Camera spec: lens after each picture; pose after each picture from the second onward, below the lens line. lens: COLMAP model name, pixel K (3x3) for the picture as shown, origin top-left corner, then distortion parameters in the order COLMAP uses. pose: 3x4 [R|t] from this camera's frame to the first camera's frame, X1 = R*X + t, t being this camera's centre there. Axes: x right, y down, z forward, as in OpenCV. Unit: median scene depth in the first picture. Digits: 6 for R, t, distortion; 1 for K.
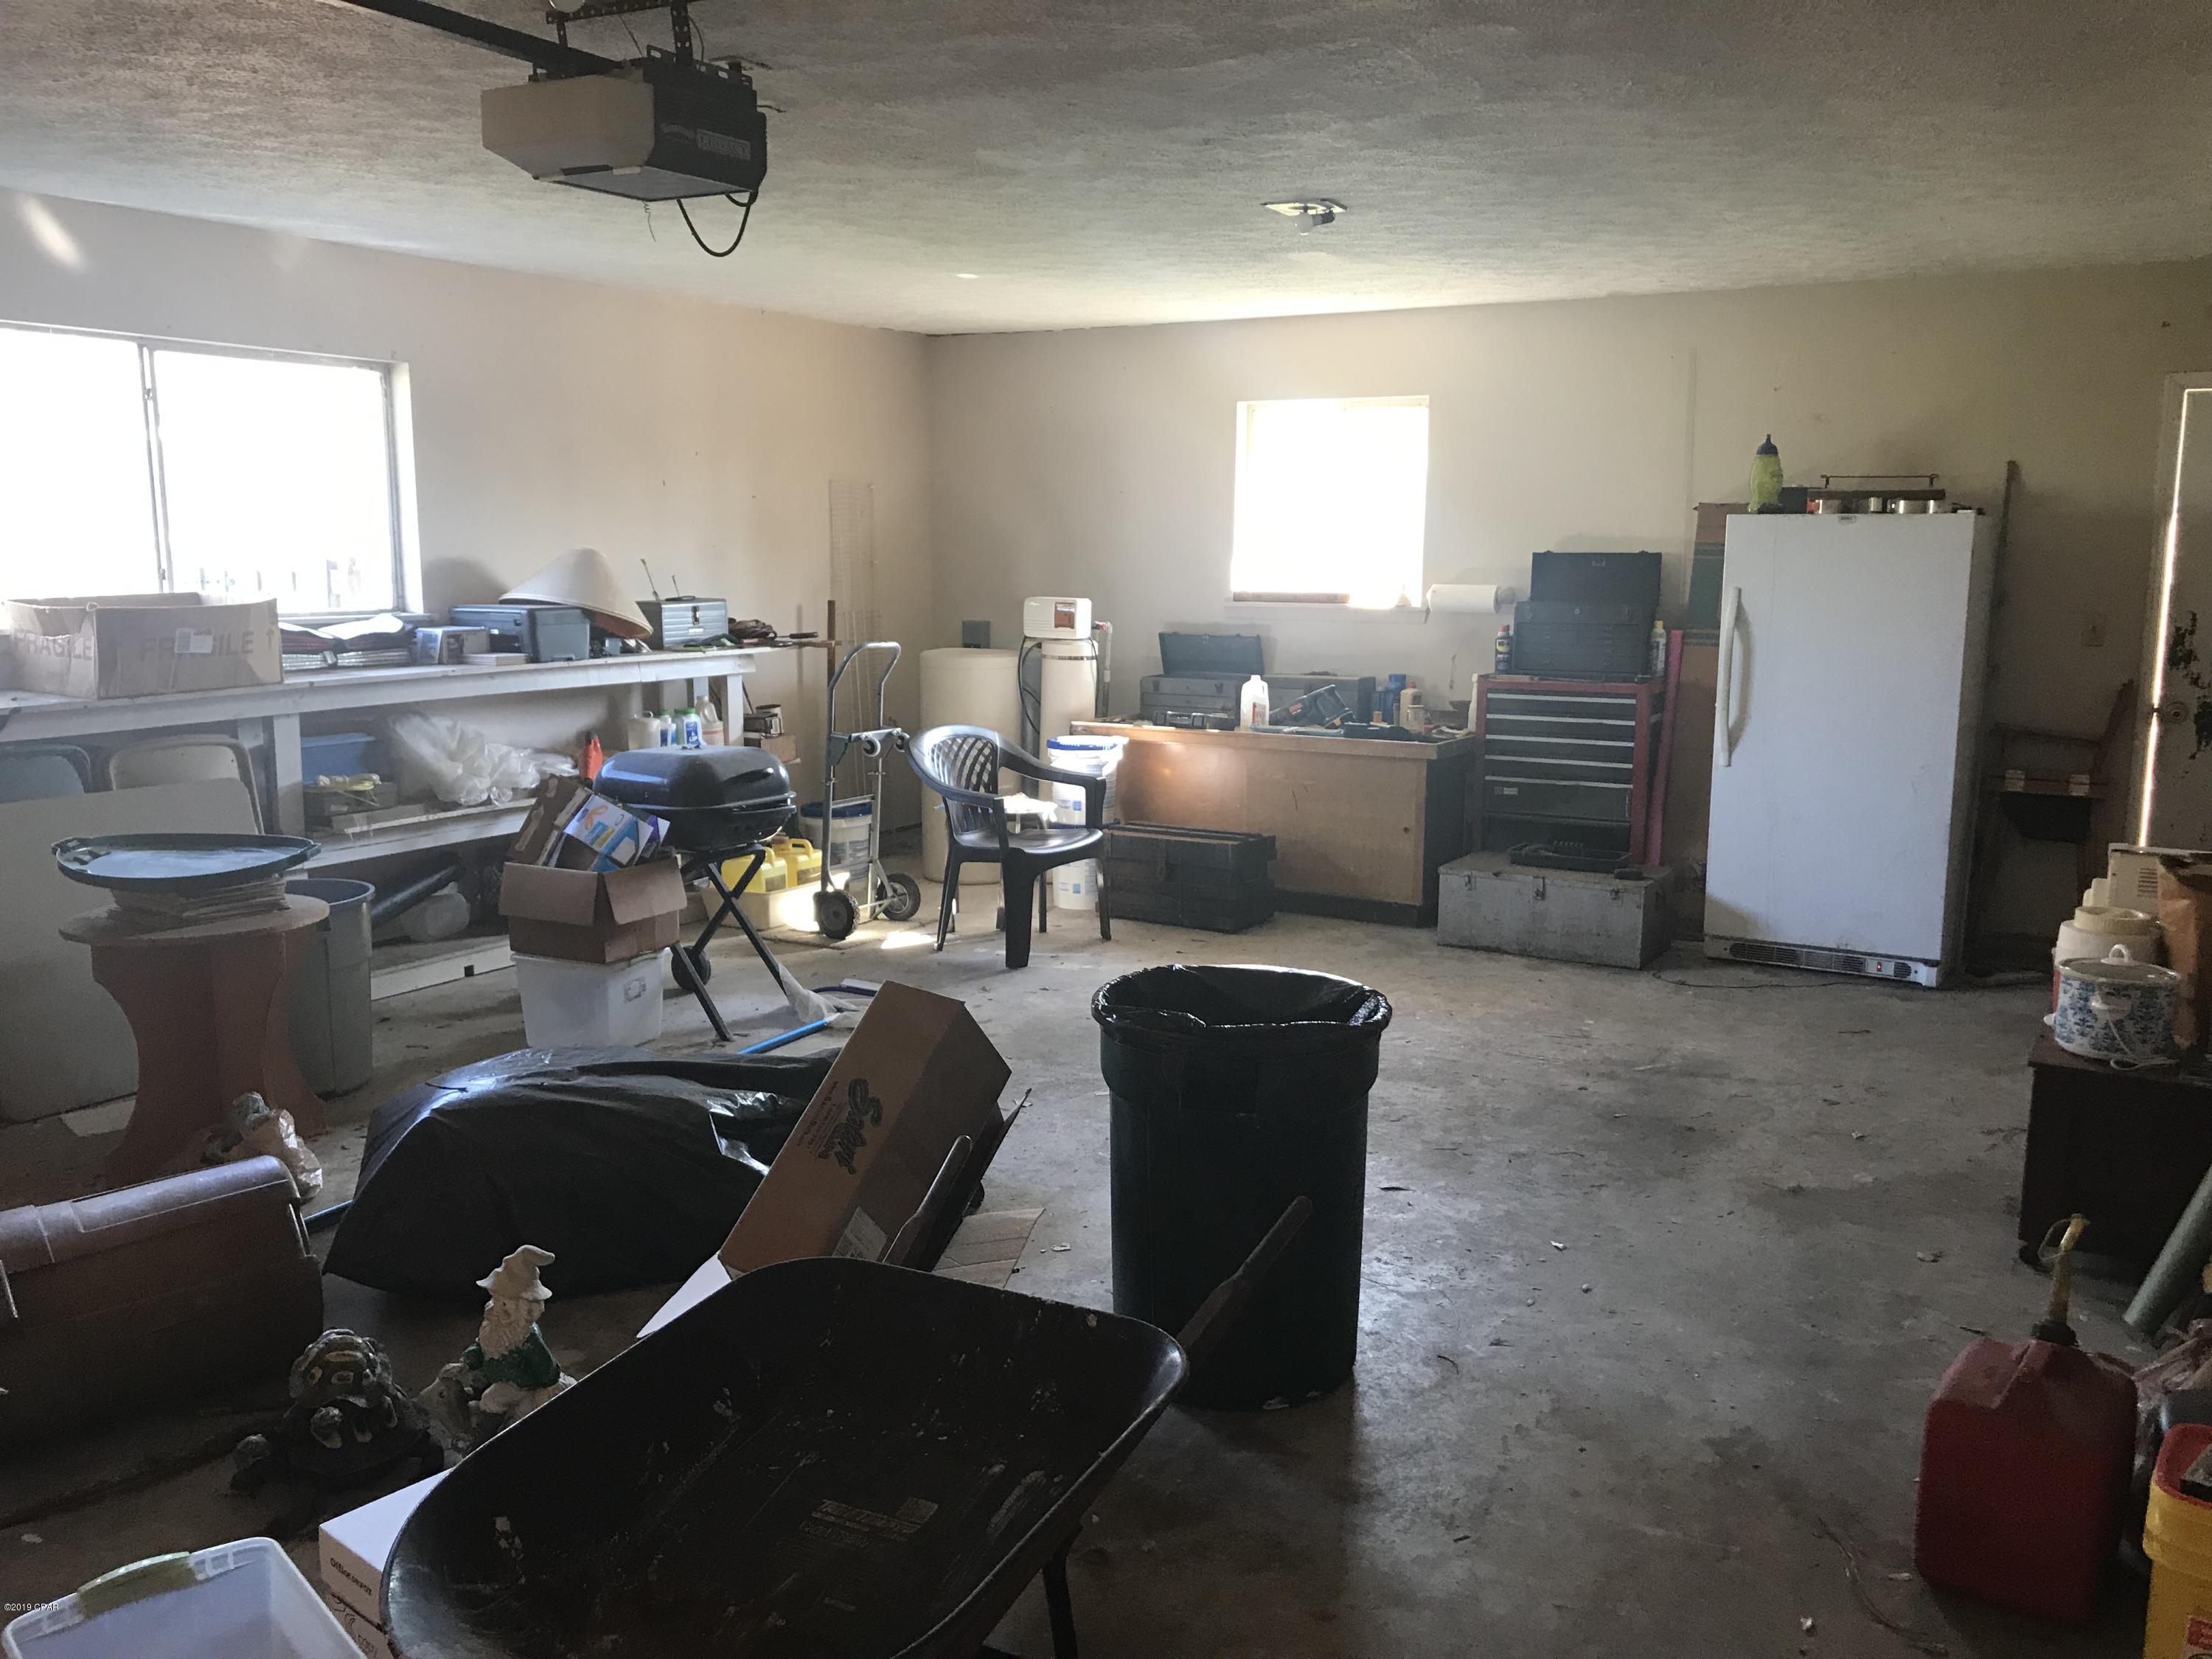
lens RADIAL K [[1790.4, 0, 1106.0], [0, 1790.4, 829.5], [0, 0, 1]] dist [0.010530, -0.000892]
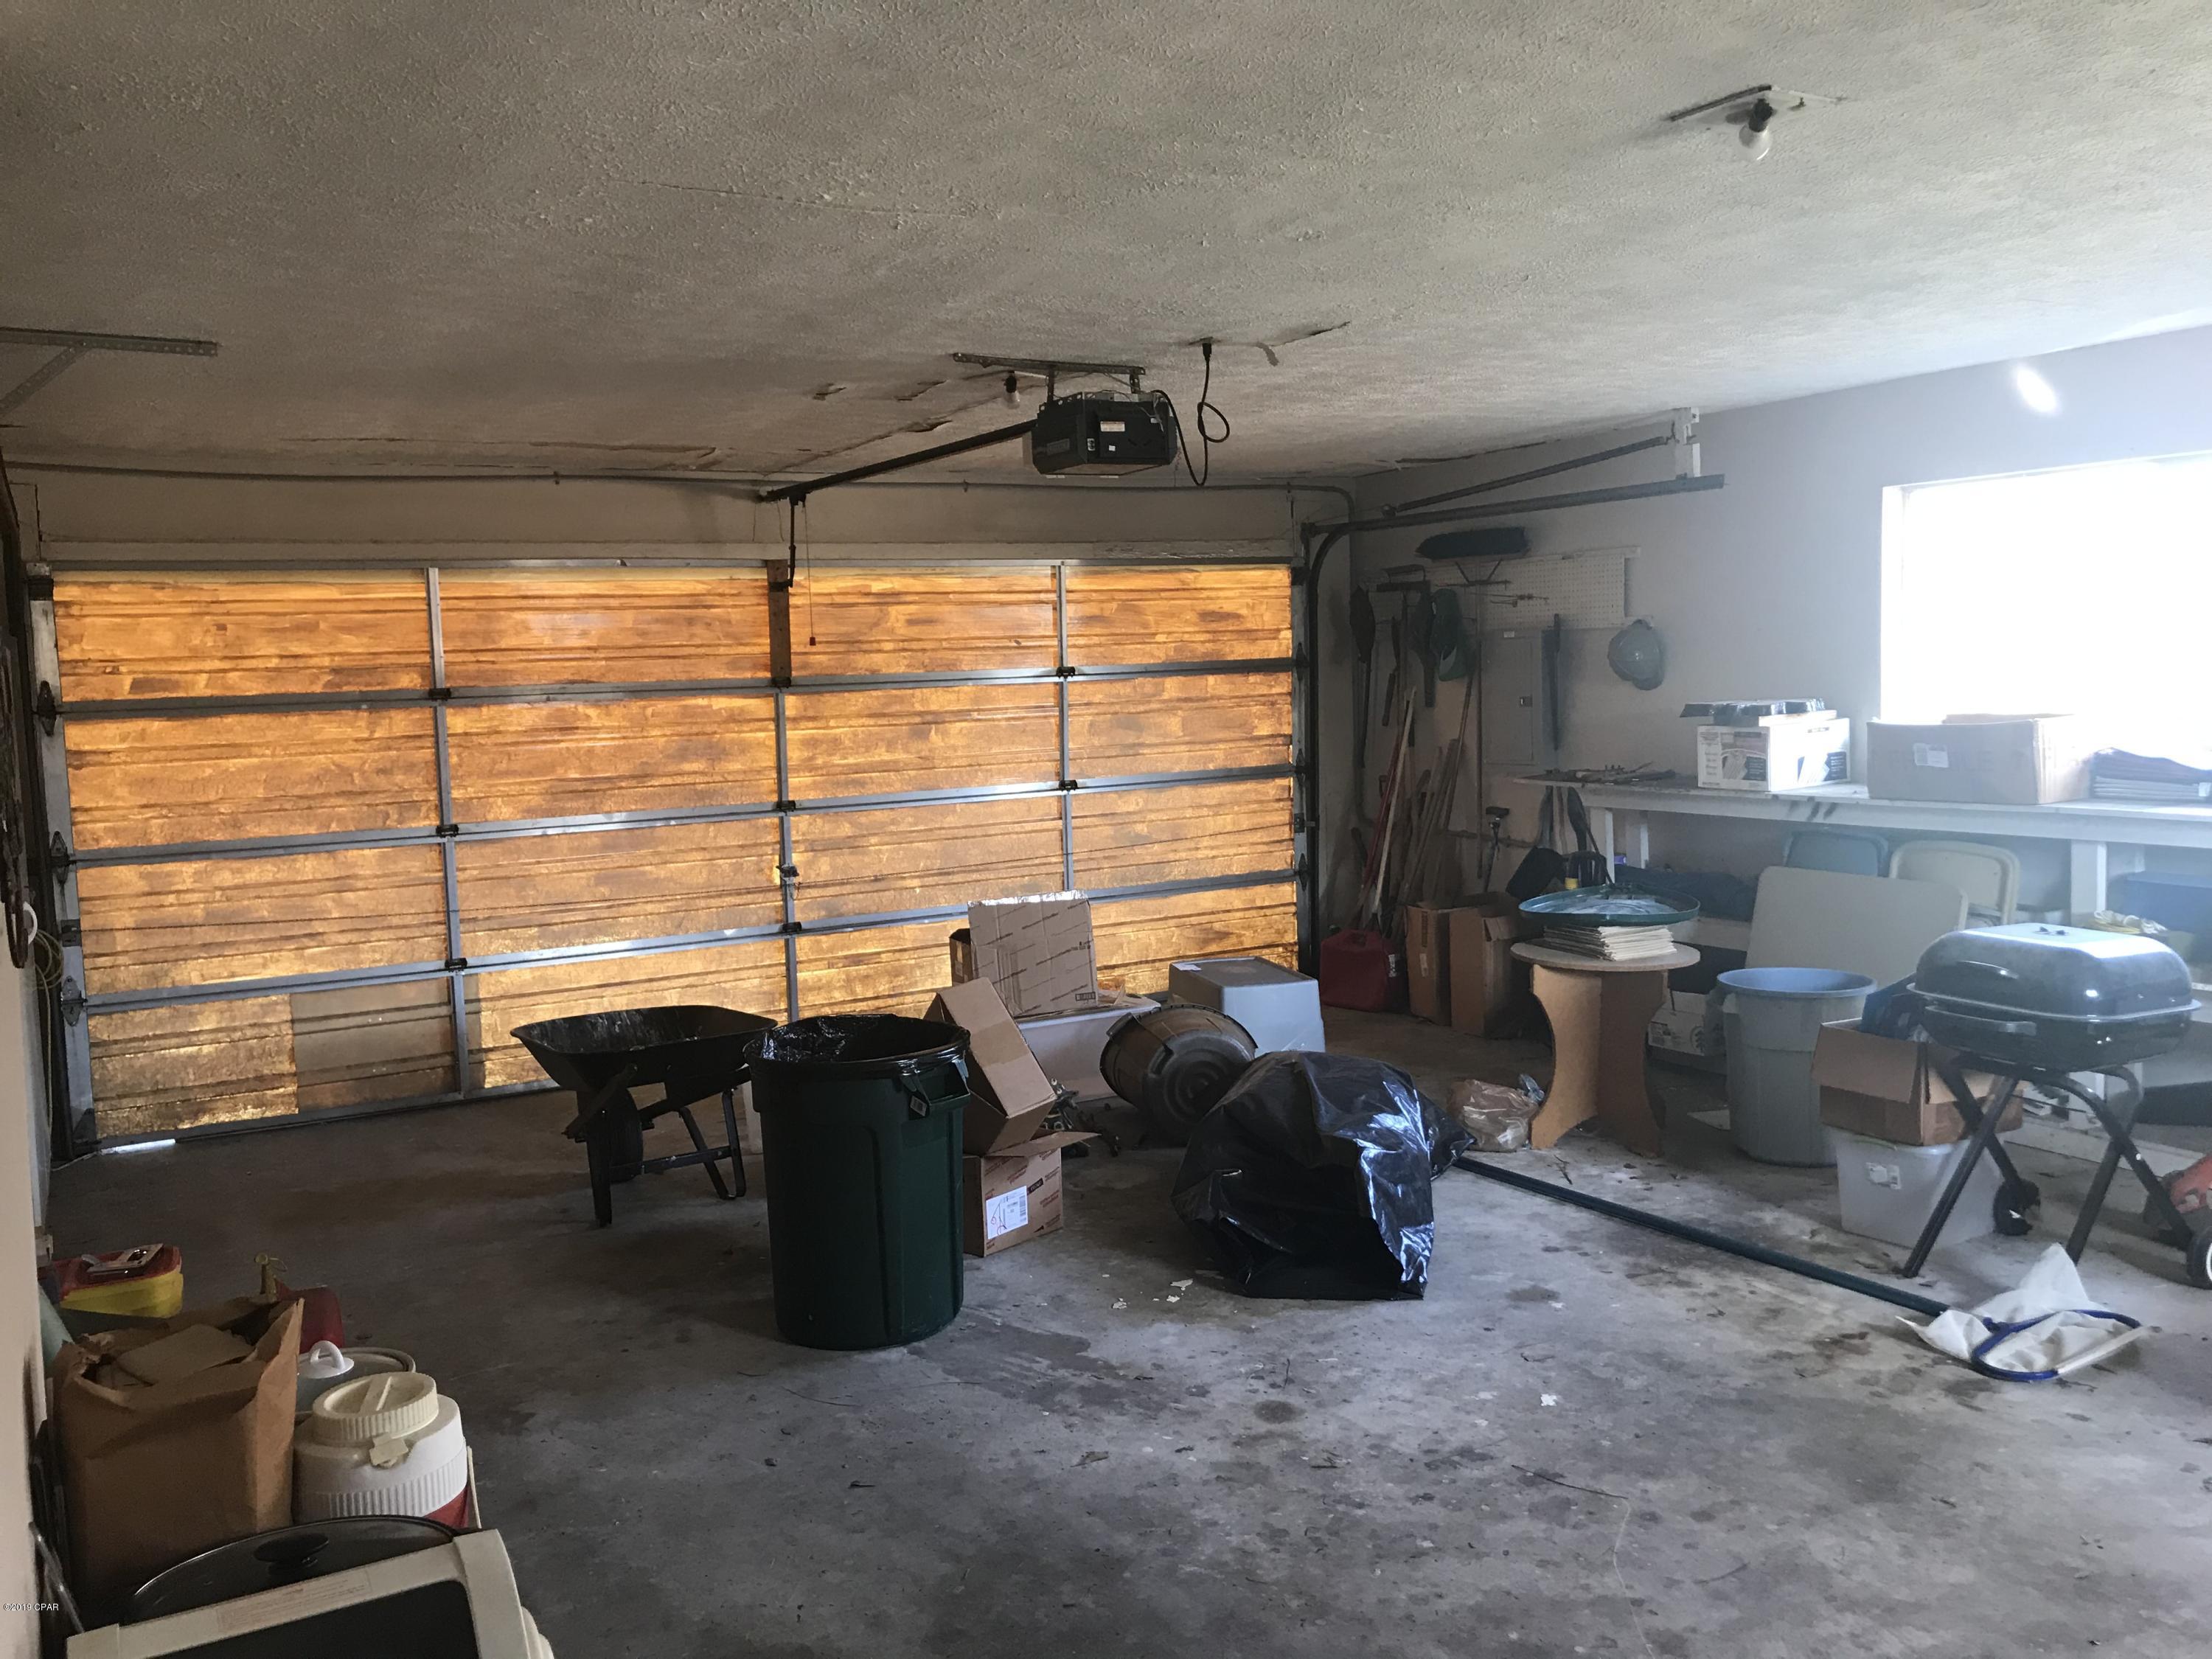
lens RADIAL K [[1790.4, 0, 1106.0], [0, 1790.4, 829.5], [0, 0, 1]] dist [0.010530, -0.000892]
pose [[-0.501759, 0.096725, -0.859582, 0.724682], [-0.105946, 0.979375, 0.172047, -0.203200], [0.858495, 0.177395, -0.481163, 1.139035]]
